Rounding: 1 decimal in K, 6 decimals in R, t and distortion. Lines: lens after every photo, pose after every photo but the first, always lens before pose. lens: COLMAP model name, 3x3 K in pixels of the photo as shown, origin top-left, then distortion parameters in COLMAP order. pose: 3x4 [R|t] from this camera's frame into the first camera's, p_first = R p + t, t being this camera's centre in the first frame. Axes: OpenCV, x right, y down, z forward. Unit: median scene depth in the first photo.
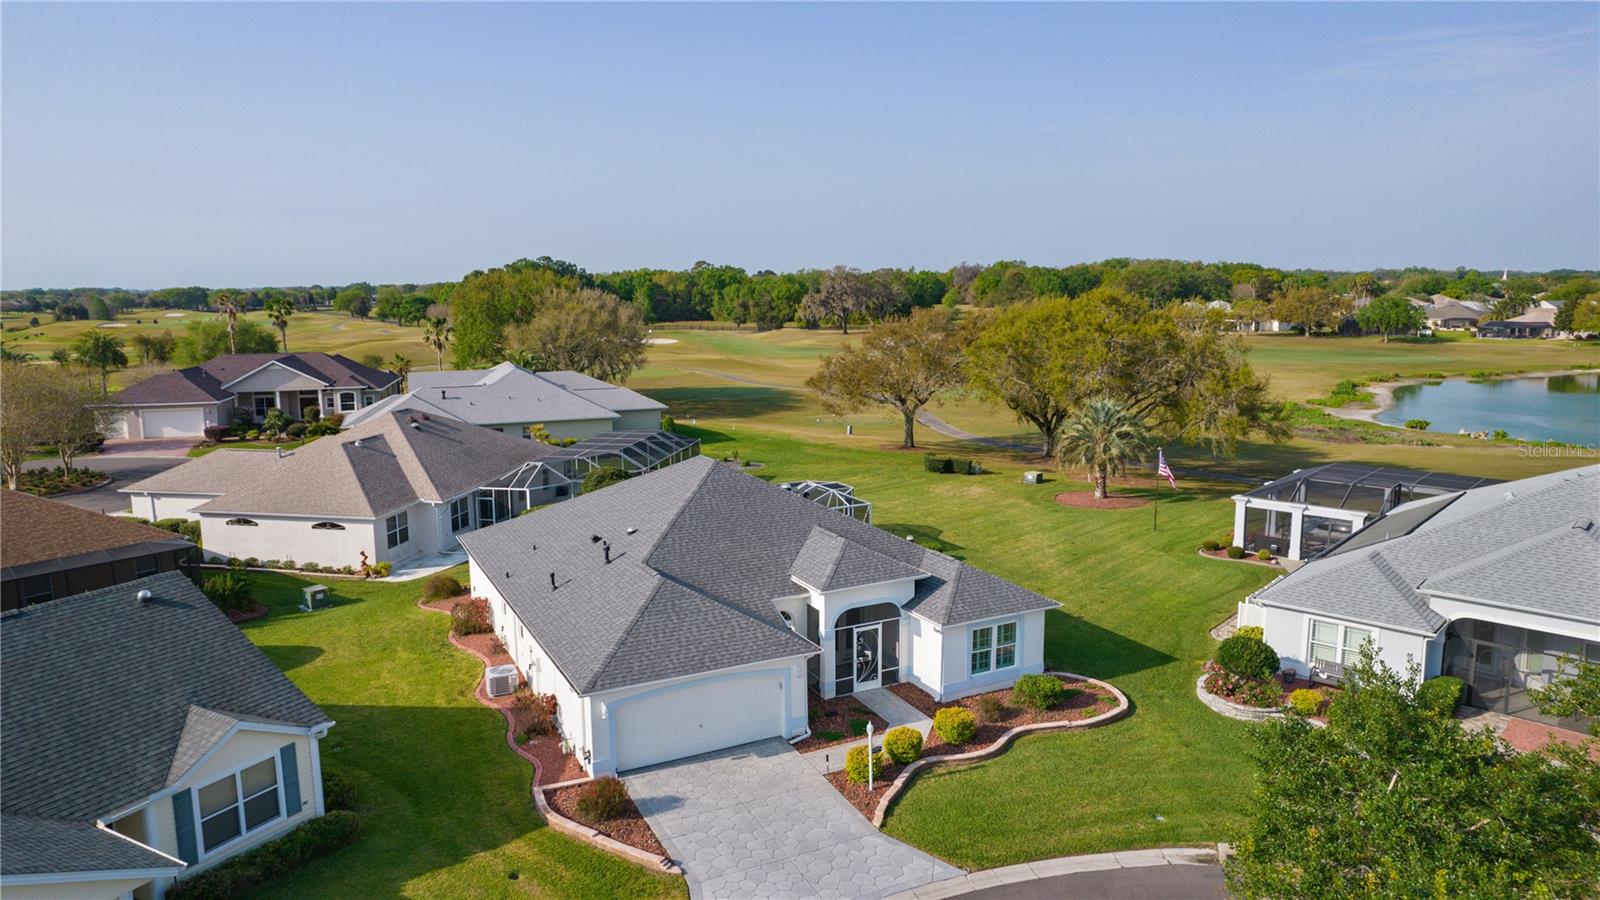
lens RADIAL K [[1032.4, 0, 797.0], [0, 1032.4, 443.8], [0, 0, 1]] dist [-0.066939, 0.054729]
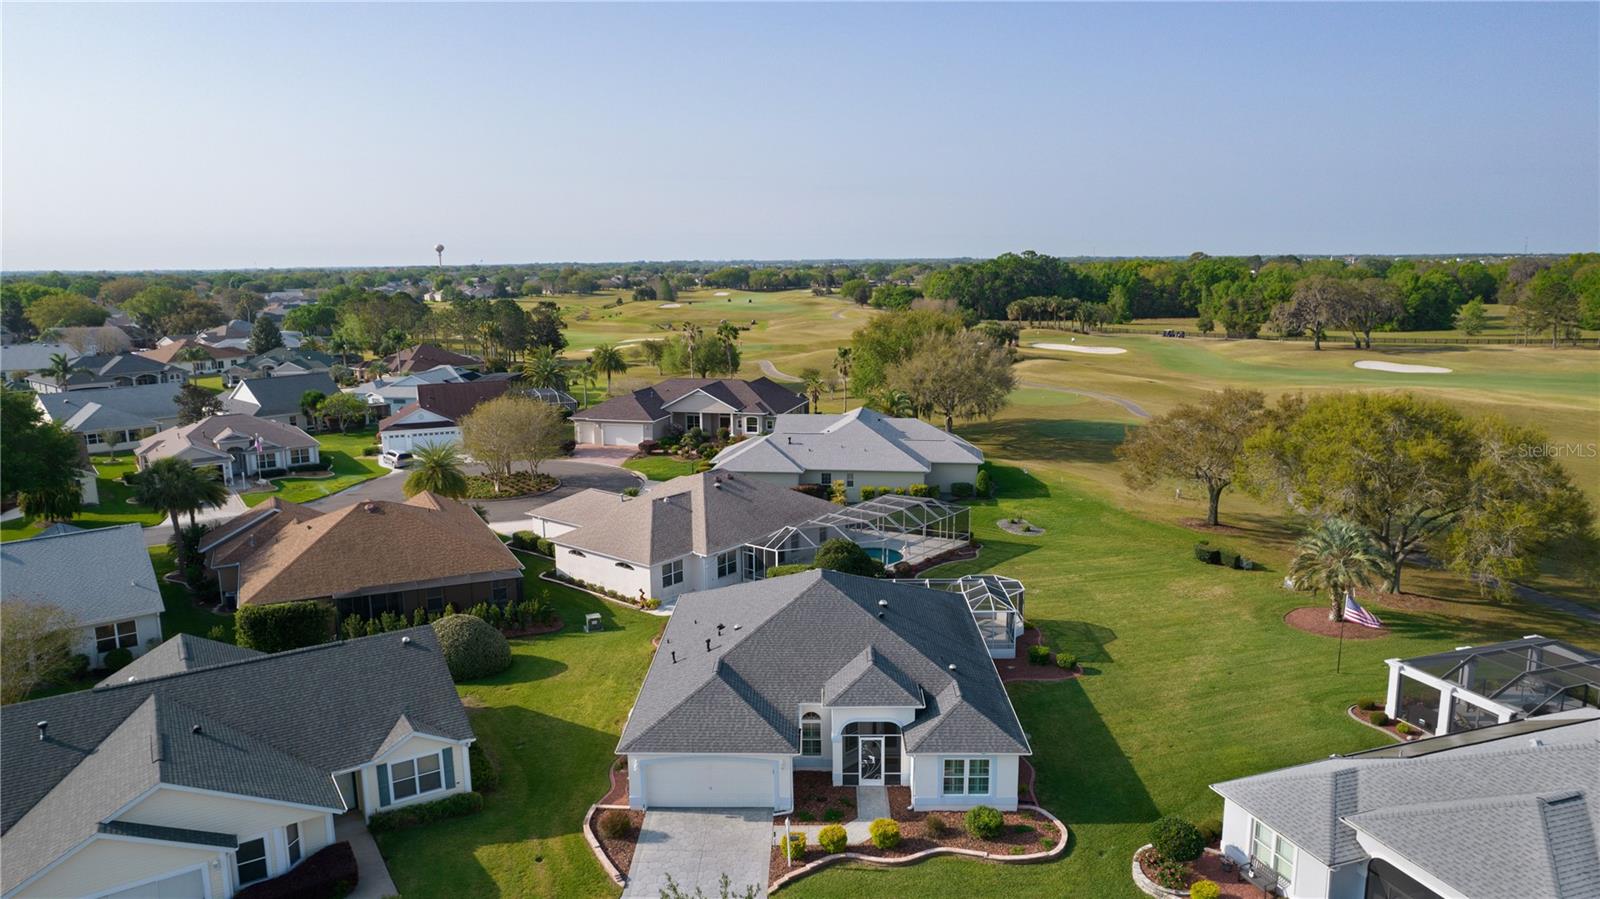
lens RADIAL K [[1028.9, 0, 798.1], [0, 1028.9, 452.9], [0, 0, 1]] dist [-0.047174, 0.001685]
pose [[0.881279, 0.088018, -0.464328, 0.527964], [-0.072057, 0.996042, 0.052049, -0.224972], [0.467071, -0.012411, 0.884132, -0.153878]]
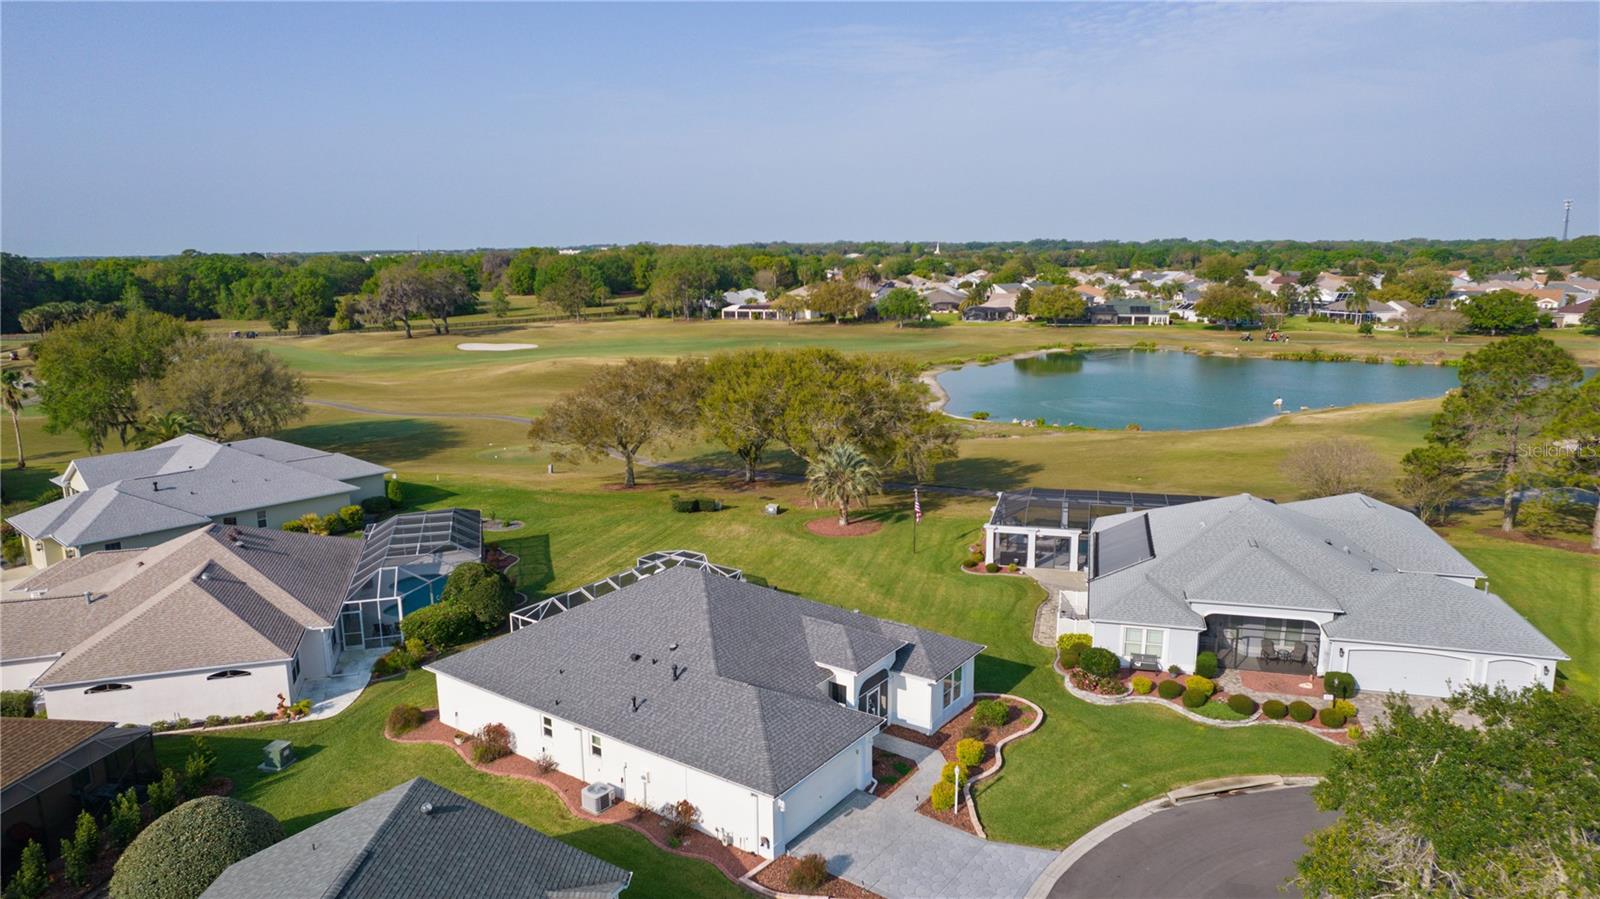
lens RADIAL K [[1032.4, 0, 797.0], [0, 1032.4, 443.3], [0, 0, 1]] dist [-0.066939, 0.054729]
pose [[0.888156, -0.085698, 0.451481, -0.562703], [0.073471, 0.996300, 0.044580, -0.194621], [-0.453631, -0.006423, 0.891166, -0.117828]]
